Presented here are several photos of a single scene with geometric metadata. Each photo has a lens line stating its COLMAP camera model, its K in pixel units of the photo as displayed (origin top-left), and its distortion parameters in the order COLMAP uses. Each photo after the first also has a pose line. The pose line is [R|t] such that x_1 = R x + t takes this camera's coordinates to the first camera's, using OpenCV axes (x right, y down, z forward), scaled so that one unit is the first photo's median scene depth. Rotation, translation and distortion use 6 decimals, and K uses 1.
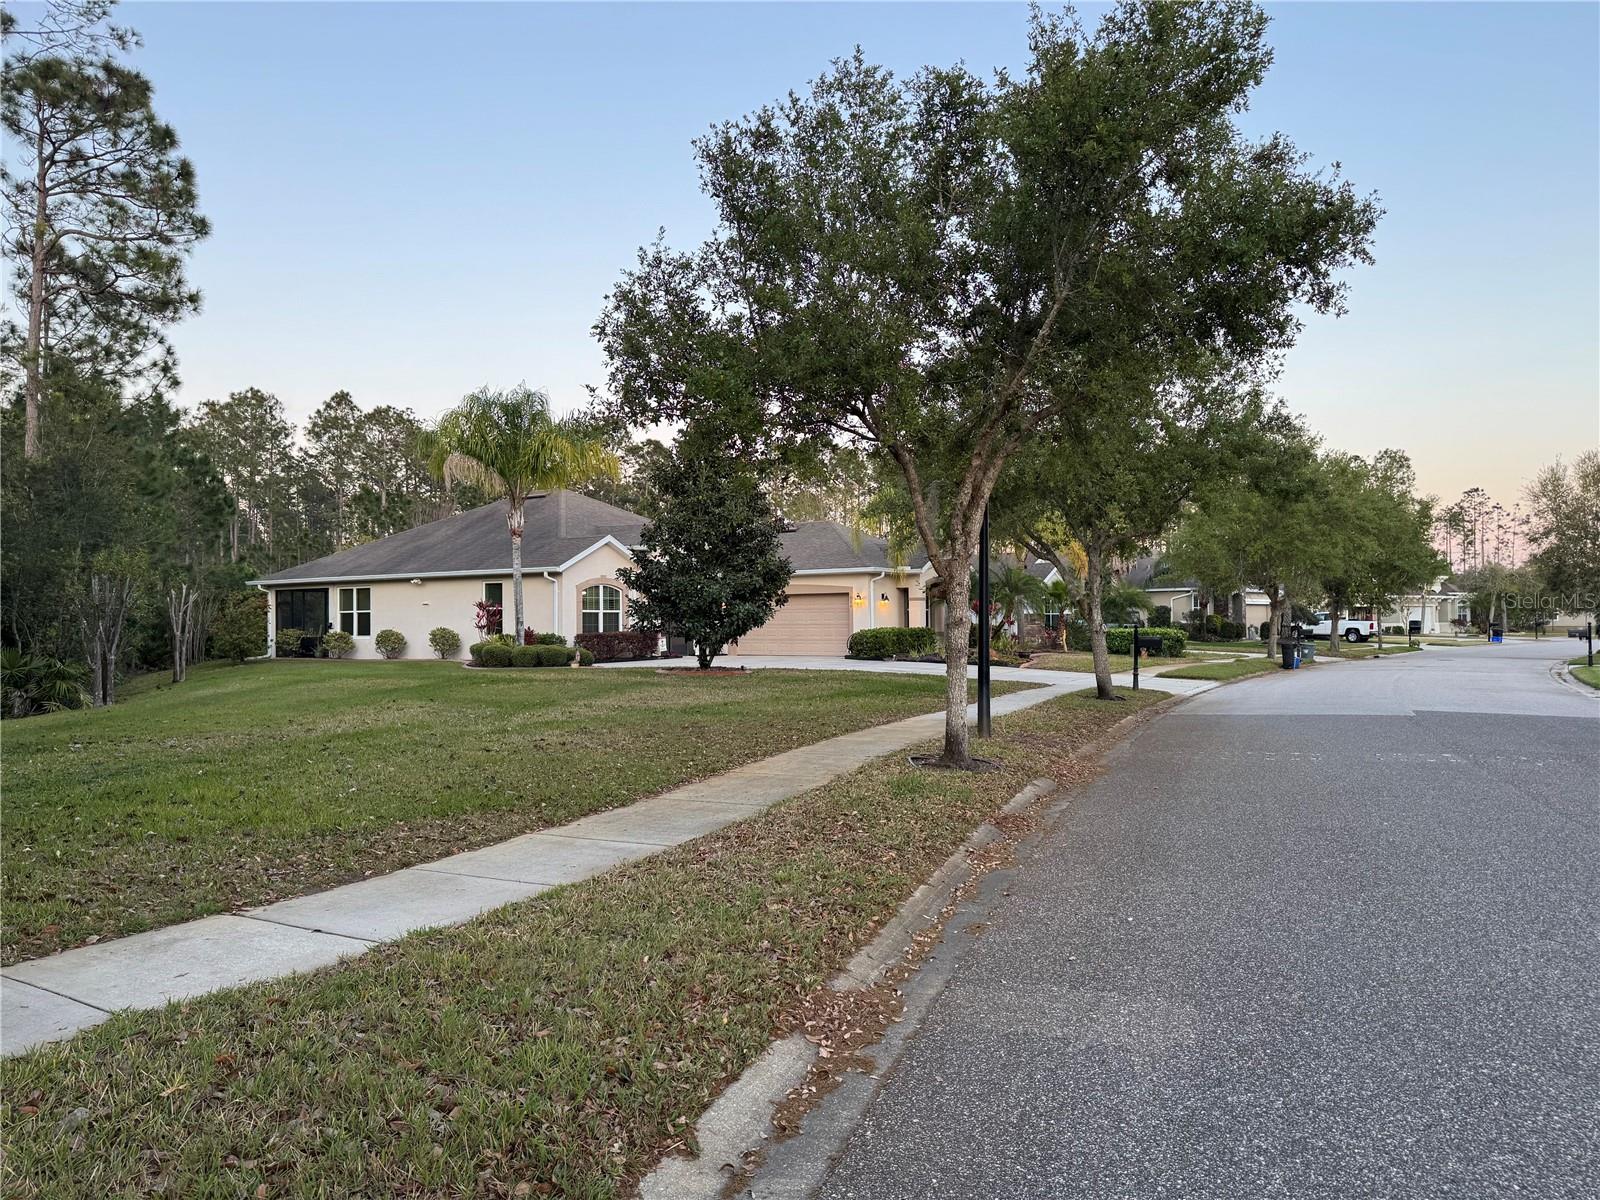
lens RADIAL K [[1116.8, 0, 824.6], [0, 1116.8, 595.2], [0, 0, 1]] dist [0.049803, -0.063000]
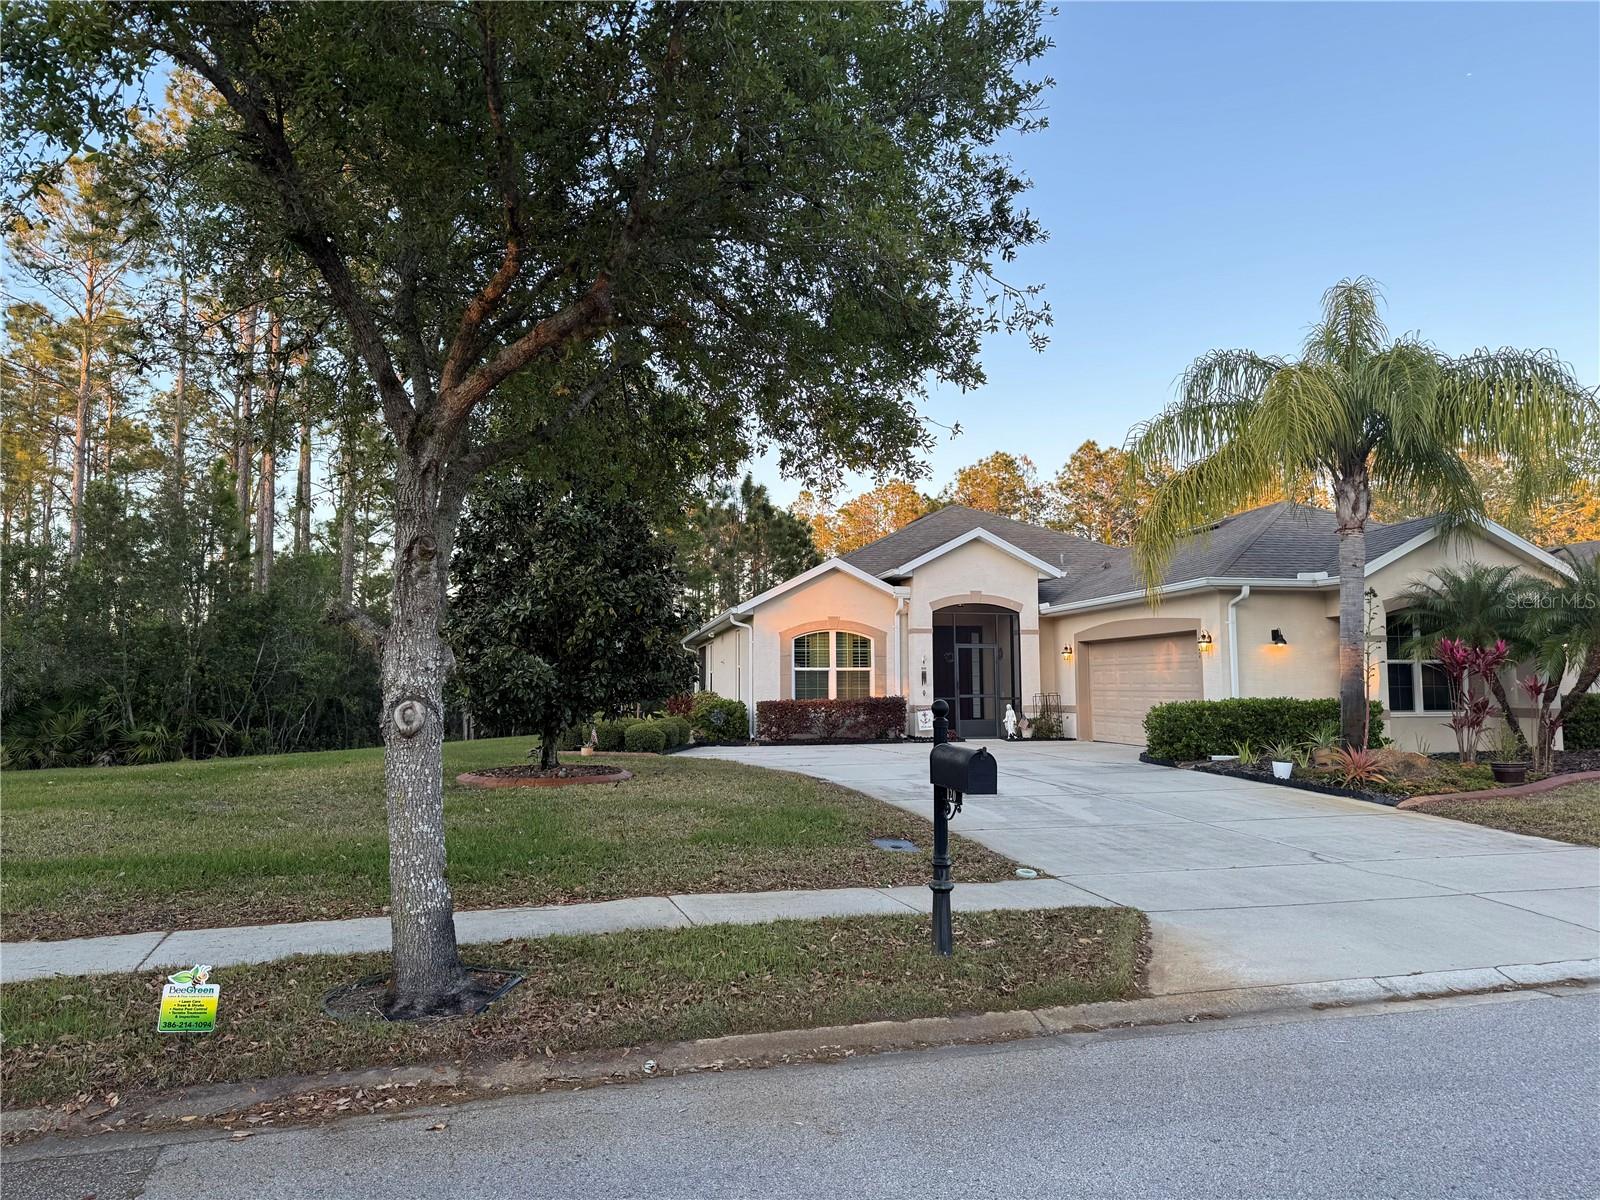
lens RADIAL K [[1116.8, 0, 788.7], [0, 1116.8, 596.8], [0, 0, 1]] dist [0.049803, -0.063000]
pose [[0.658718, -0.056493, -0.750266, 0.272729], [0.015781, 0.997995, -0.061290, 0.010648], [0.752224, 0.028533, 0.658289, 0.478493]]
